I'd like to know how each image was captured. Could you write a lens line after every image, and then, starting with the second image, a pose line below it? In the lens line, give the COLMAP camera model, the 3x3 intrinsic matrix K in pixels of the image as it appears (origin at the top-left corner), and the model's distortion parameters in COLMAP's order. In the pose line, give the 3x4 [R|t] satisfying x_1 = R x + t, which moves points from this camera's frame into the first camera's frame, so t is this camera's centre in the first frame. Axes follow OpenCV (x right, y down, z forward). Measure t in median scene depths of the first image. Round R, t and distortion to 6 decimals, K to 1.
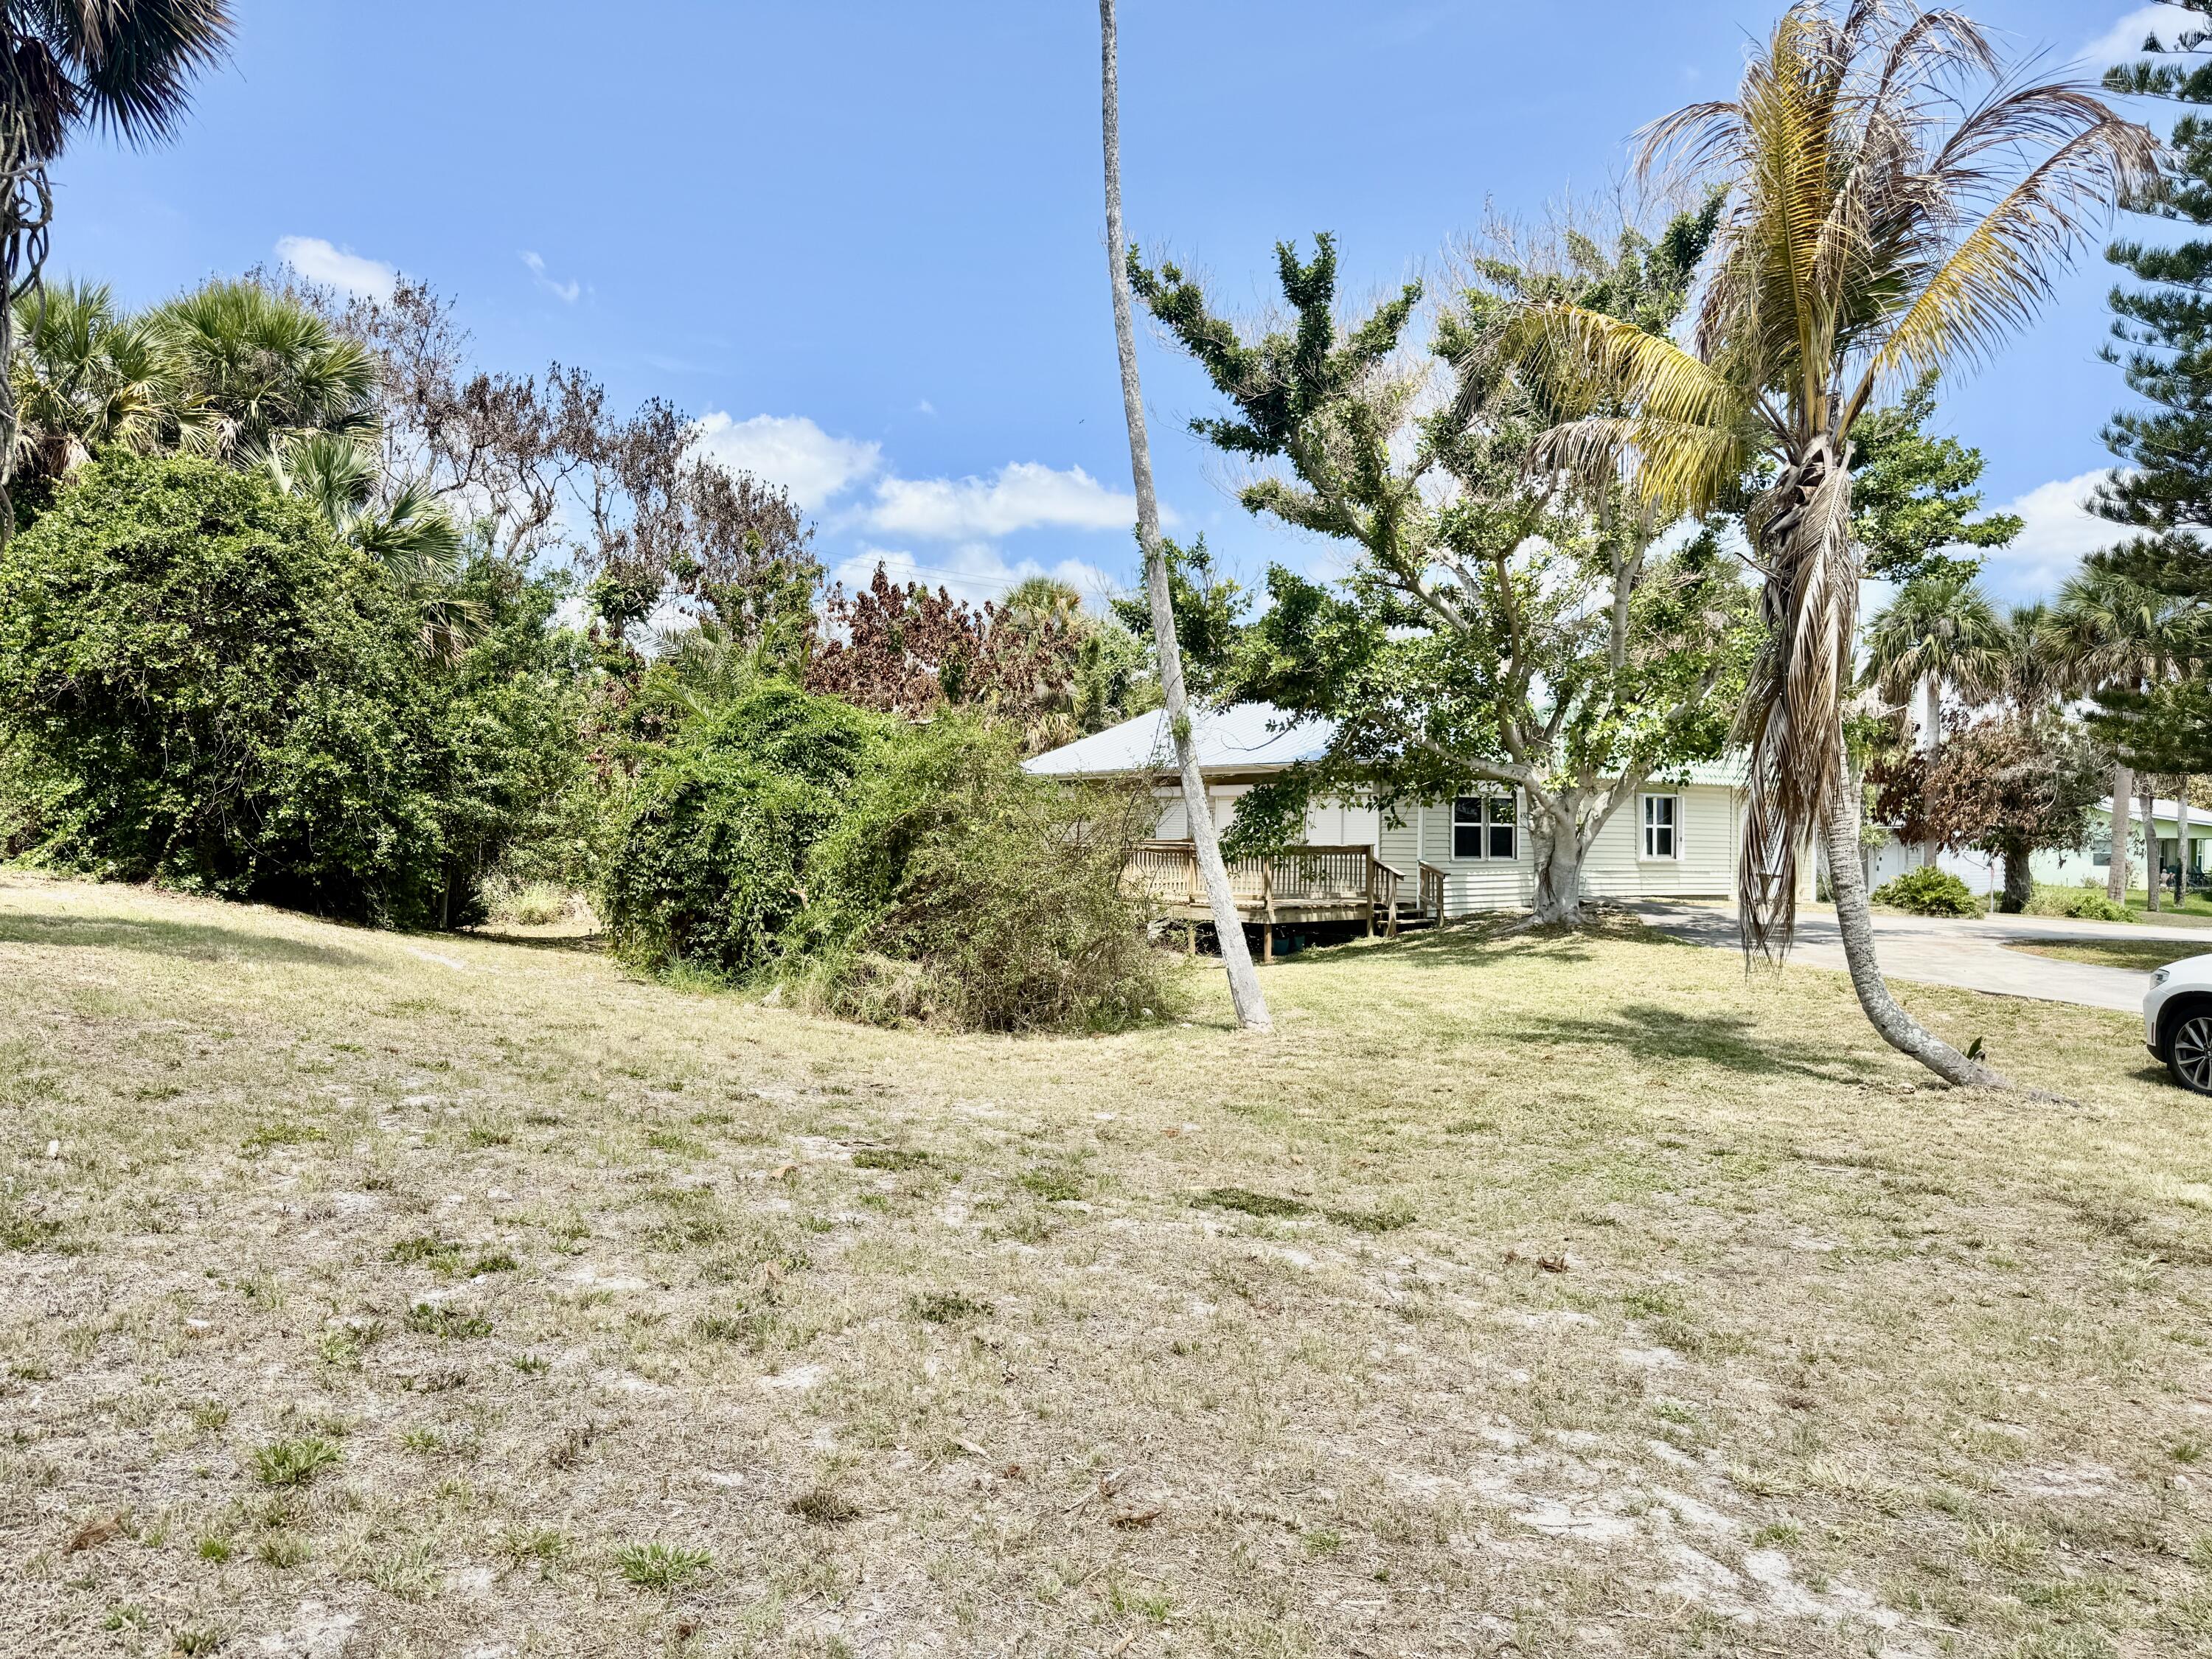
lens RADIAL K [[1566.4, 0, 1106.0], [0, 1566.4, 829.5], [0, 0, 1]] dist [0.137675, -0.170627]
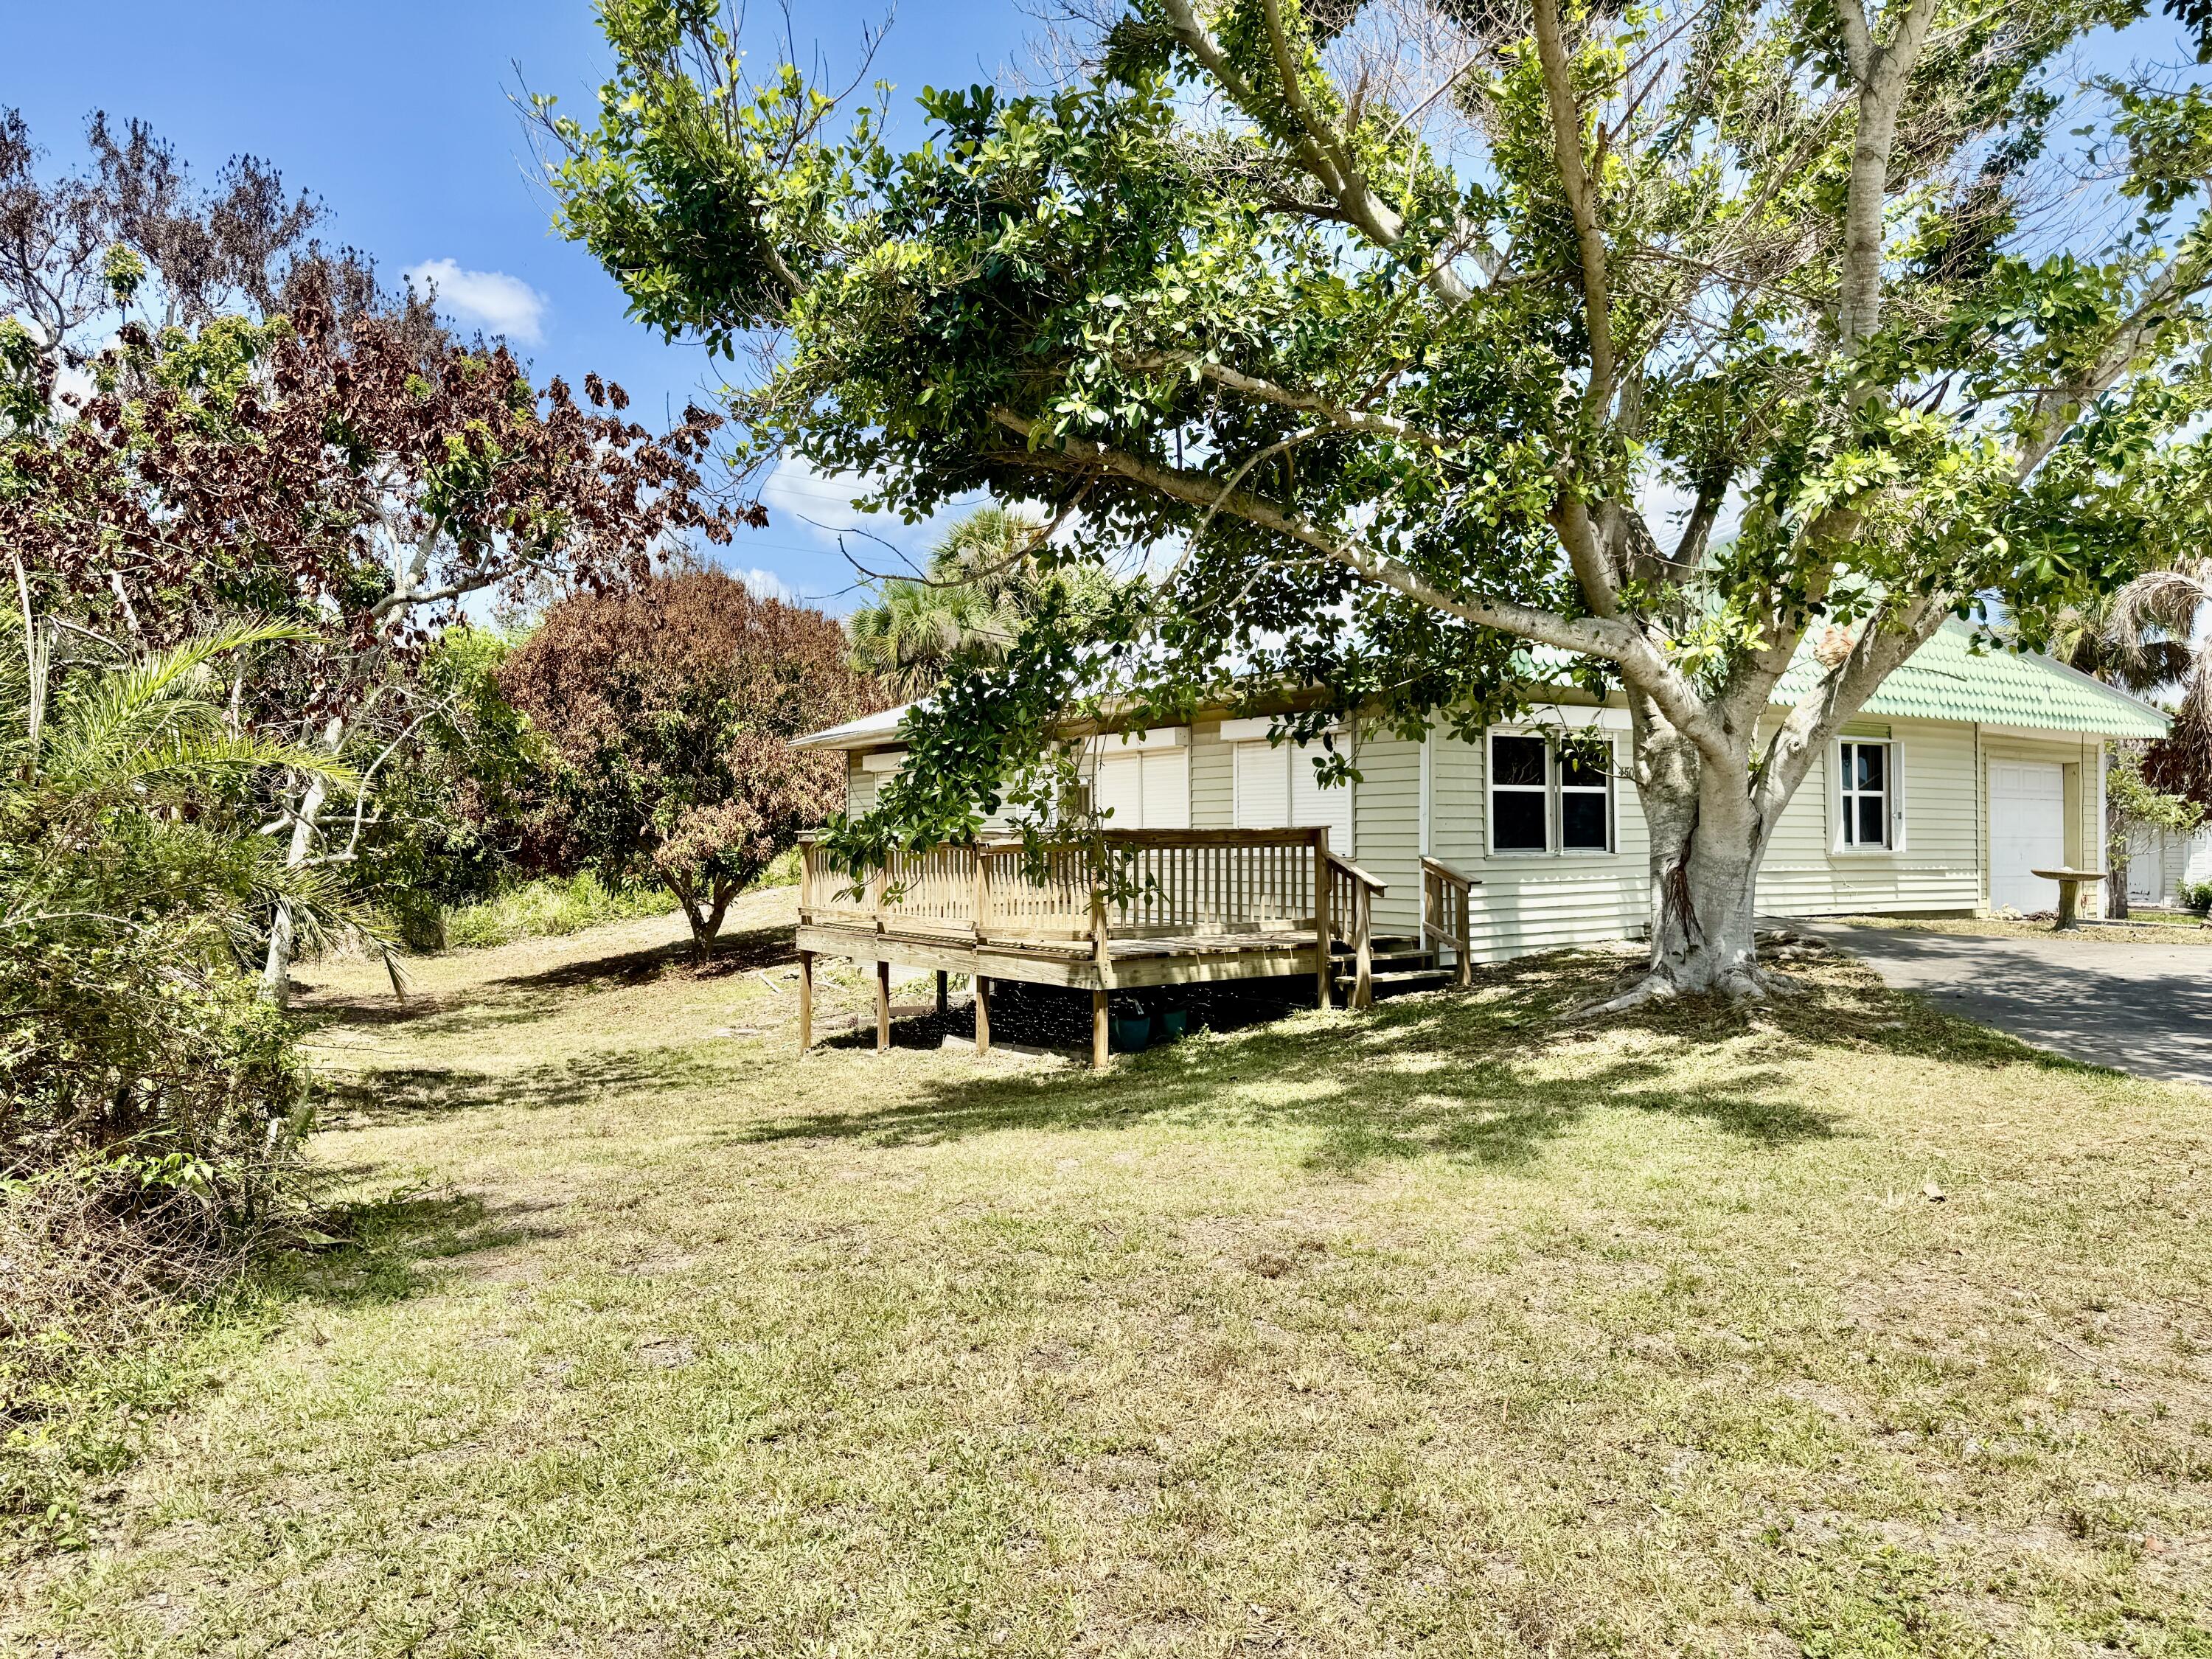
lens RADIAL K [[1583.0, 0, 1116.9], [0, 1583.0, 812.9], [0, 0, 1]] dist [0.085532, -0.137931]
pose [[0.998604, -0.015077, -0.050625, 0.132165], [0.014289, 0.999771, -0.015906, 0.012851], [0.050853, 0.015161, 0.998591, 0.499666]]
